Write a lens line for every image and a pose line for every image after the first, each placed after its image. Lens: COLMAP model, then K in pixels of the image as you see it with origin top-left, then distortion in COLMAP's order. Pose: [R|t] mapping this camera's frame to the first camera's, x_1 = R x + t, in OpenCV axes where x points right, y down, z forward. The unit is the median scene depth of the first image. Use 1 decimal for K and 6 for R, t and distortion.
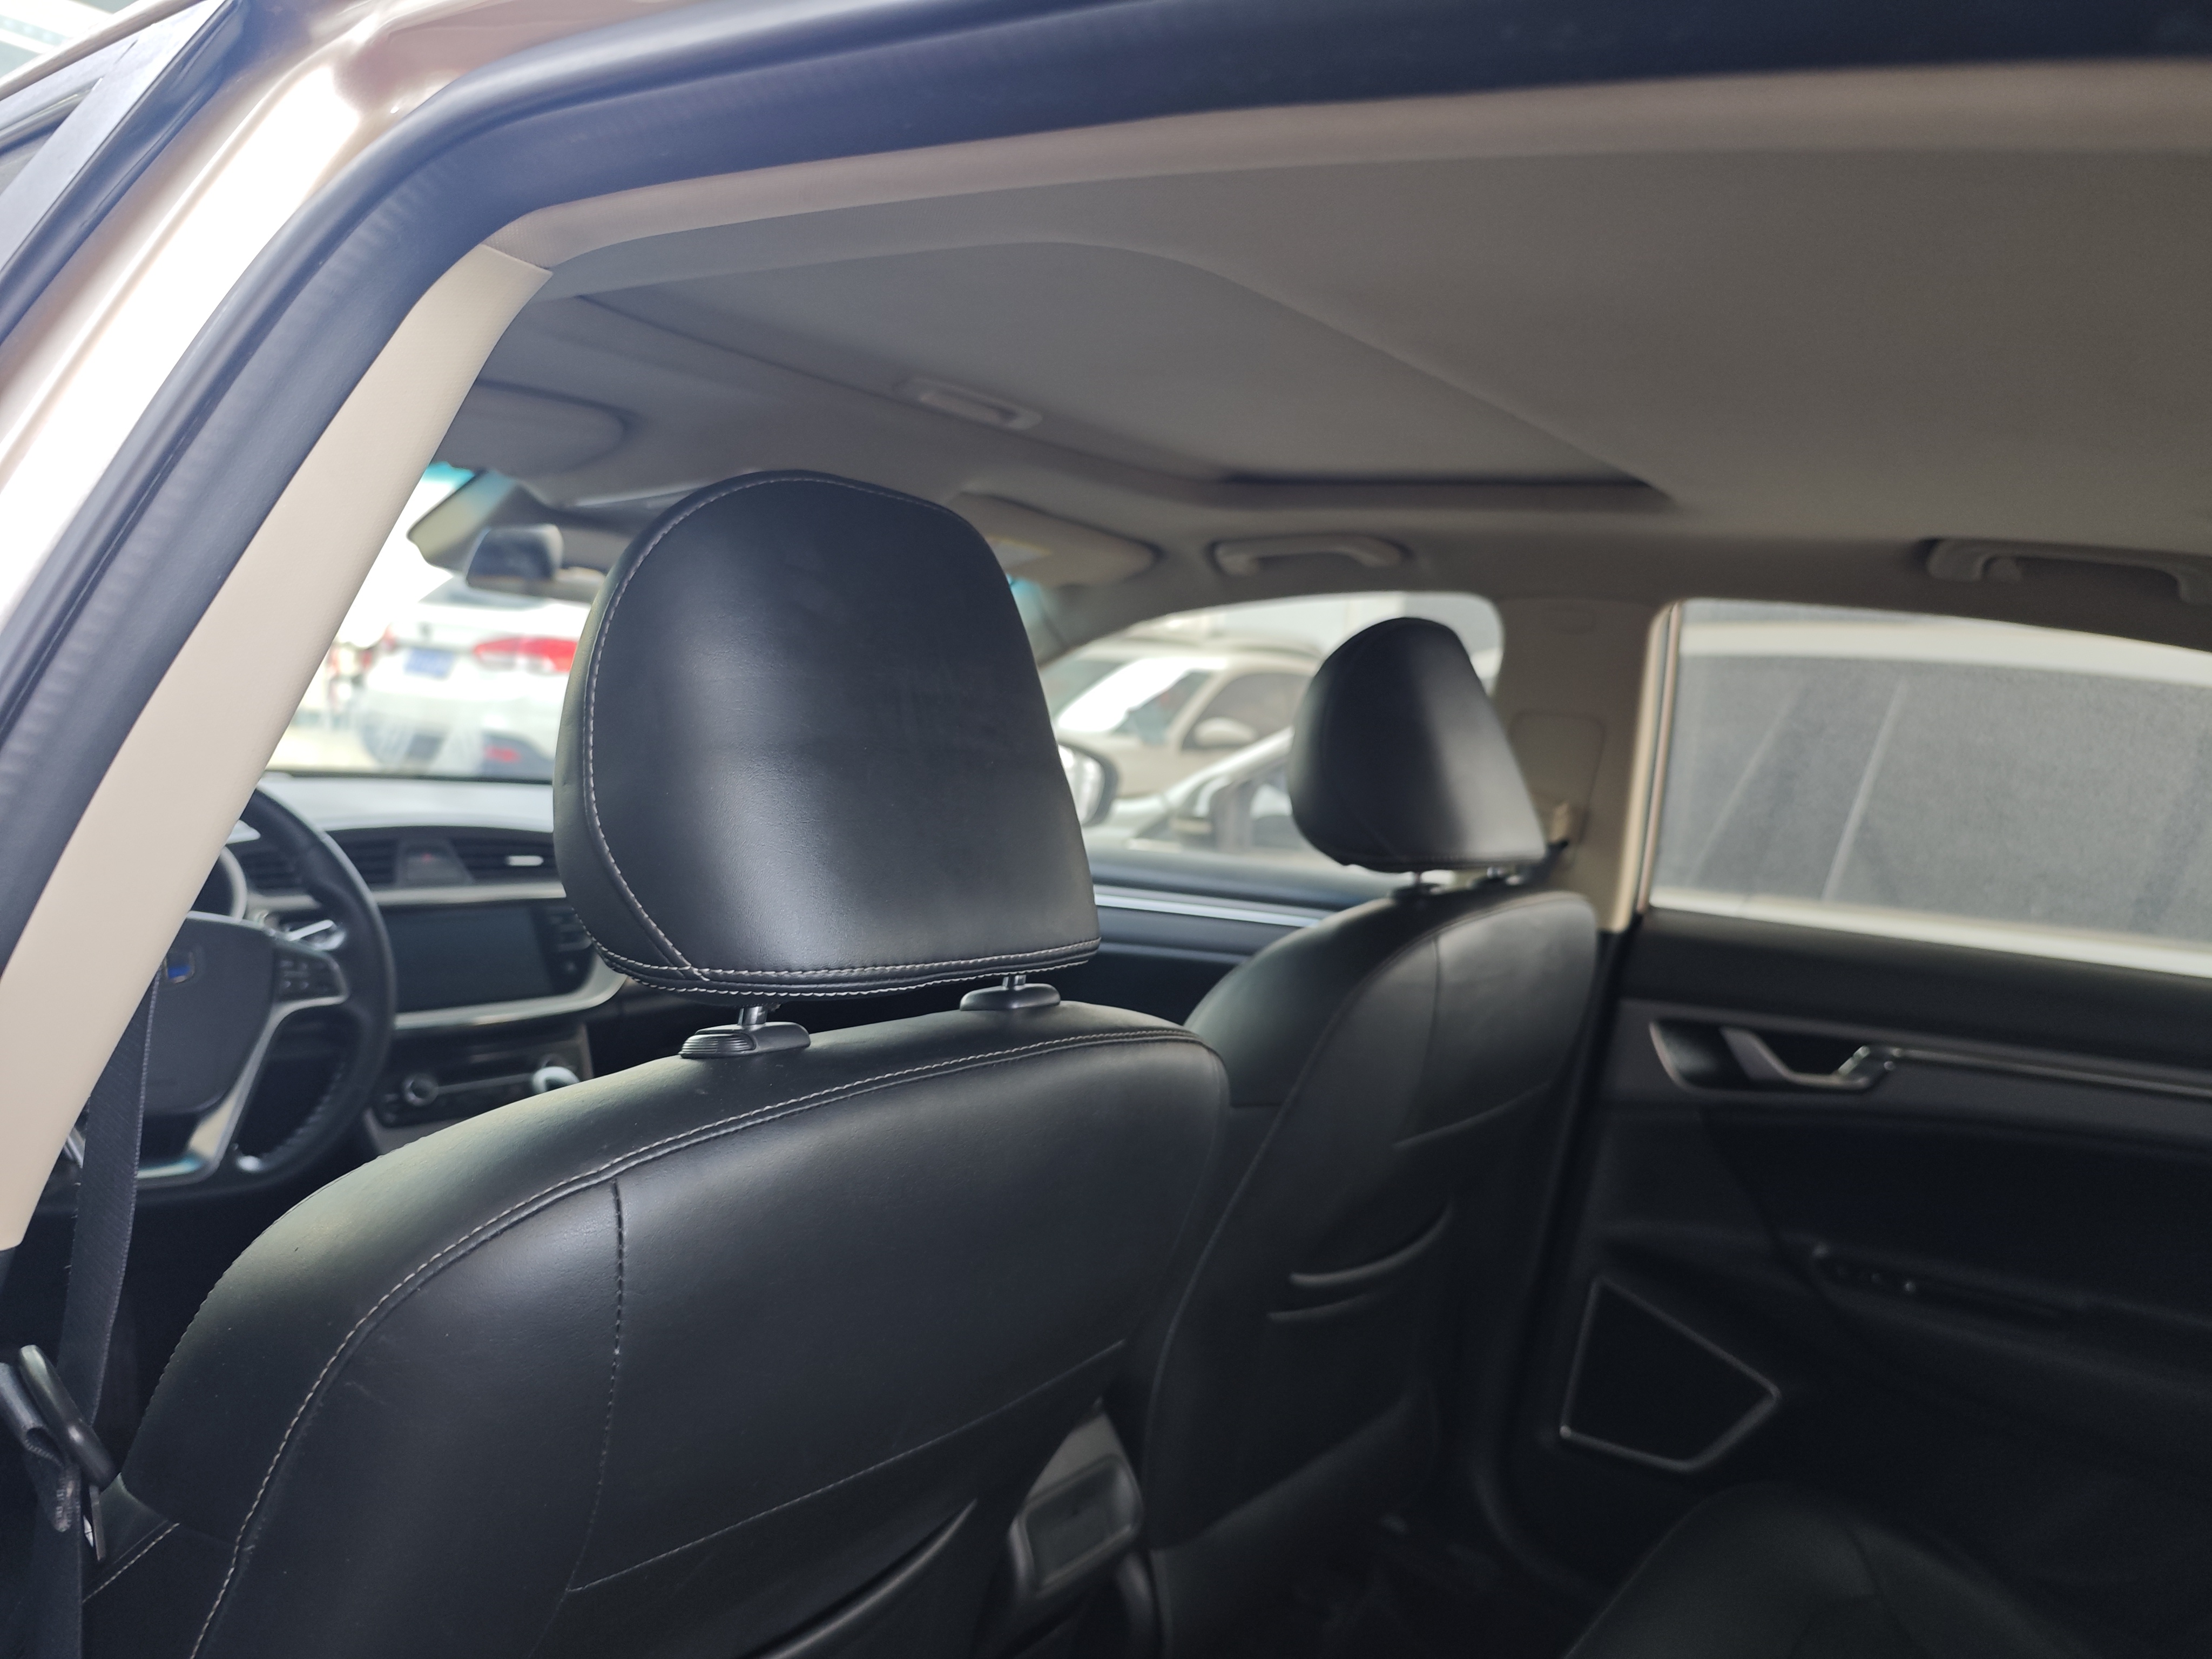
lens RADIAL K [[1544.8, 0, 1116.0], [0, 1544.8, 820.6], [0, 0, 1]] dist [0.000185, 0.001227]
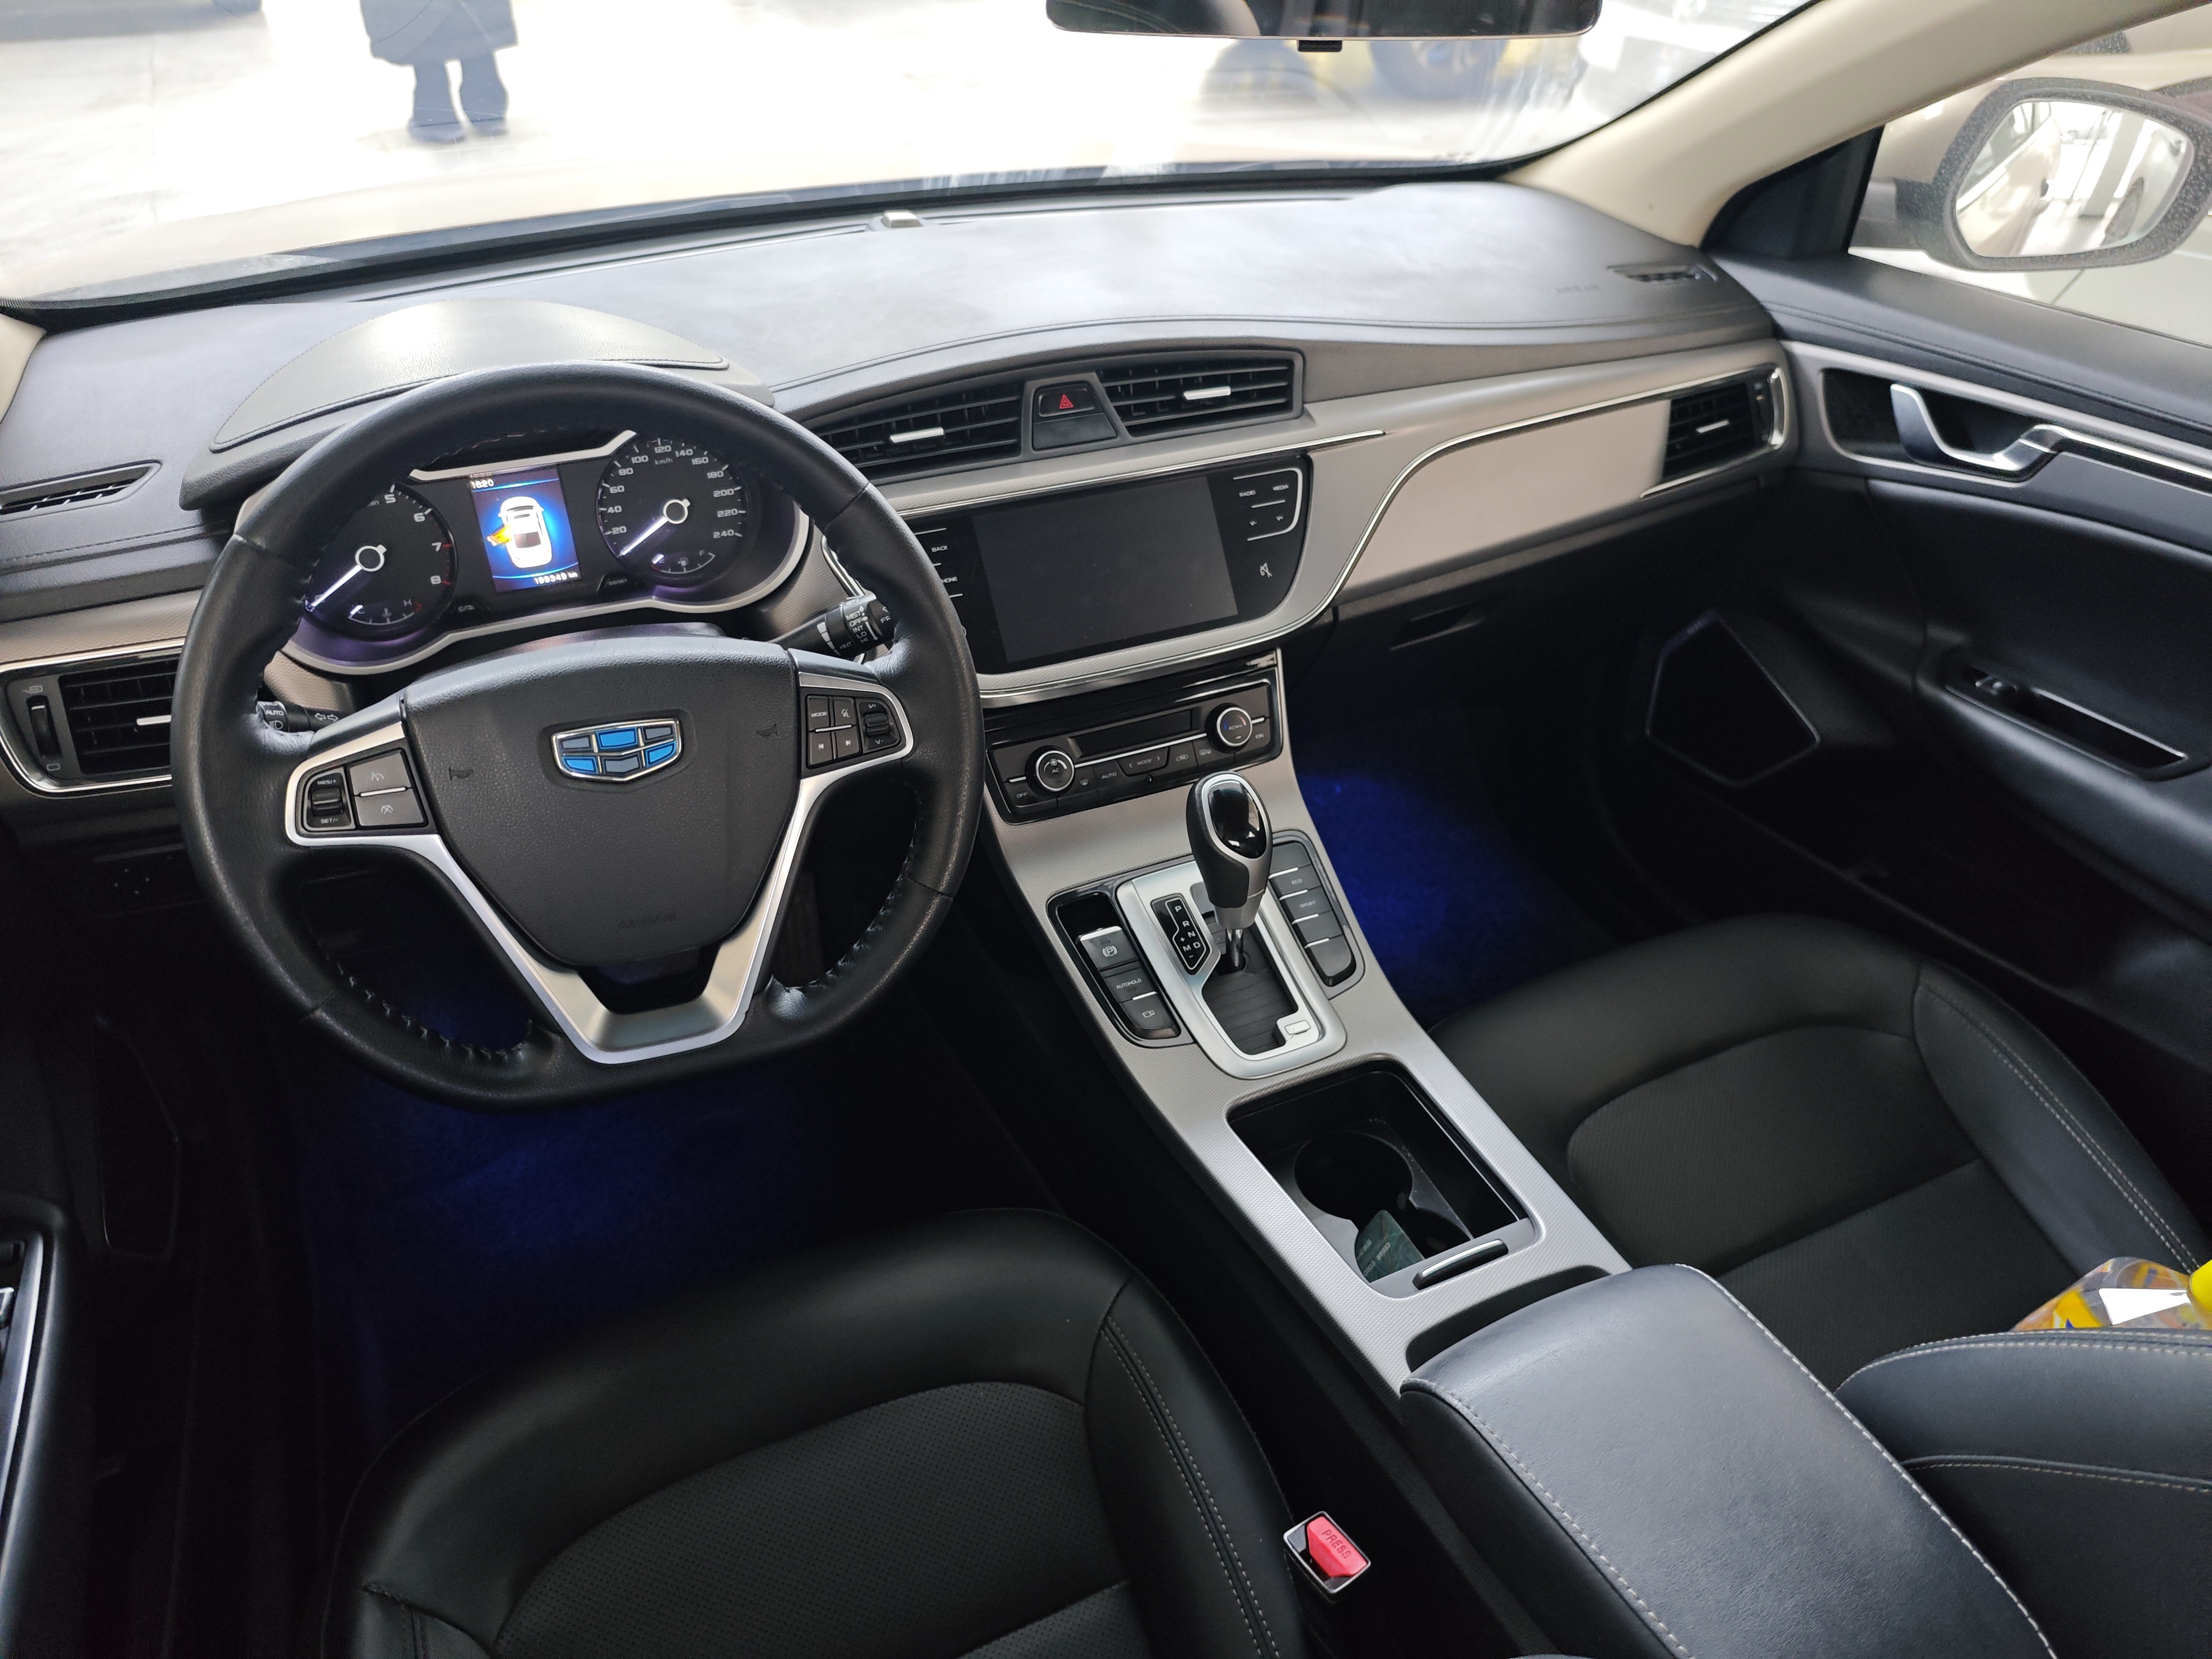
lens RADIAL K [[1544.8, 0, 1114.0], [0, 1544.8, 835.6], [0, 0, 1]] dist [0.000185, 0.001227]
pose [[0.887468, 0.199837, -0.415289, -0.141251], [0.026902, 0.877102, 0.479550, -0.168168], [0.460083, -0.436758, 0.773024, 0.518636]]
